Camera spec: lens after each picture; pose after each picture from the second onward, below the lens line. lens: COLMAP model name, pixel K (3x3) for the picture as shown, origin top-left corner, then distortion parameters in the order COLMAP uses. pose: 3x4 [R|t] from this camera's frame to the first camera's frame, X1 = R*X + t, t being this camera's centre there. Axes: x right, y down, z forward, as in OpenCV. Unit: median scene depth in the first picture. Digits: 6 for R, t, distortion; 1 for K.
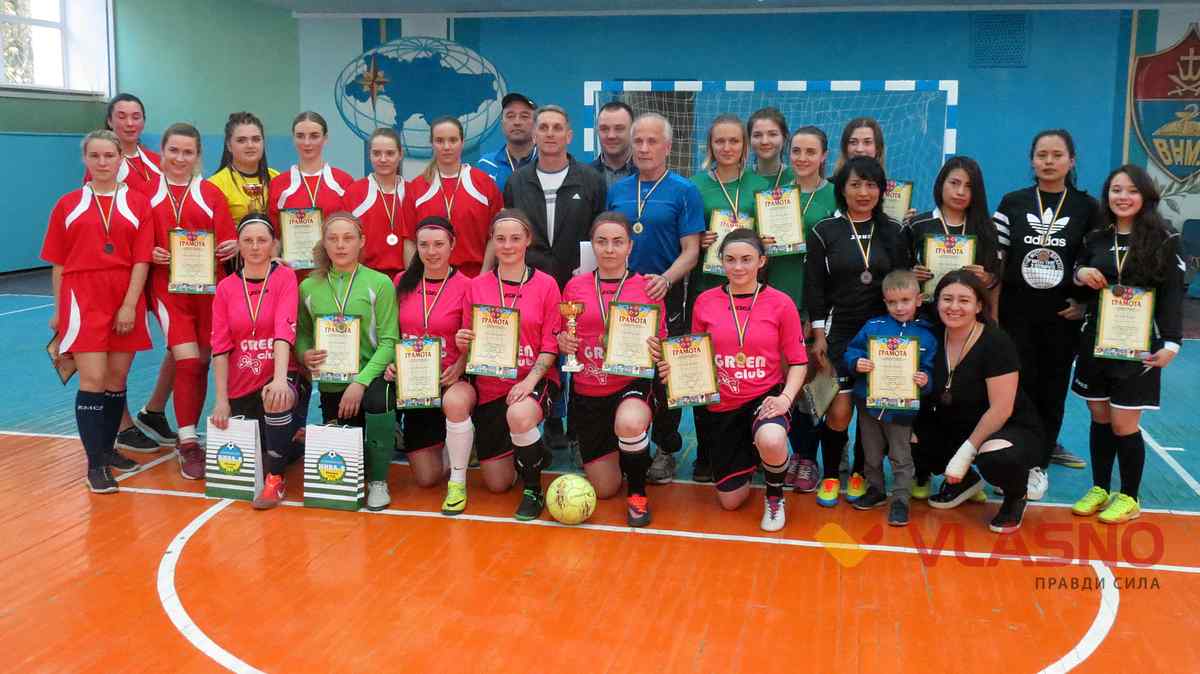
lens RADIAL K [[1241.8, 0, 600.0], [0, 1241.8, 337.0], [0, 0, 1]] dist [-0.013387, -0.017379]
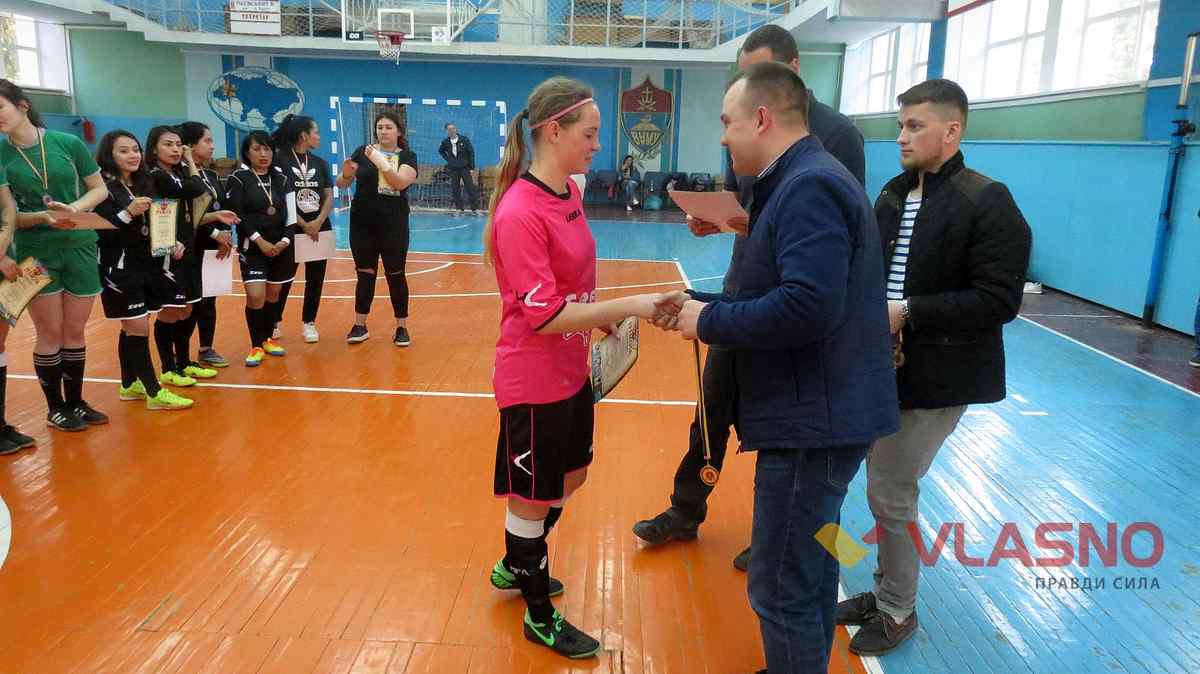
lens RADIAL K [[879.4, 0, 600.0], [0, 879.4, 337.0], [0, 0, 1]] dist [0.005199, 0.005996]
pose [[0.984168, -0.017175, 0.176406, 0.121282], [0.004198, 0.997274, 0.073674, 0.064234], [-0.177190, -0.071767, 0.981557, -0.401908]]
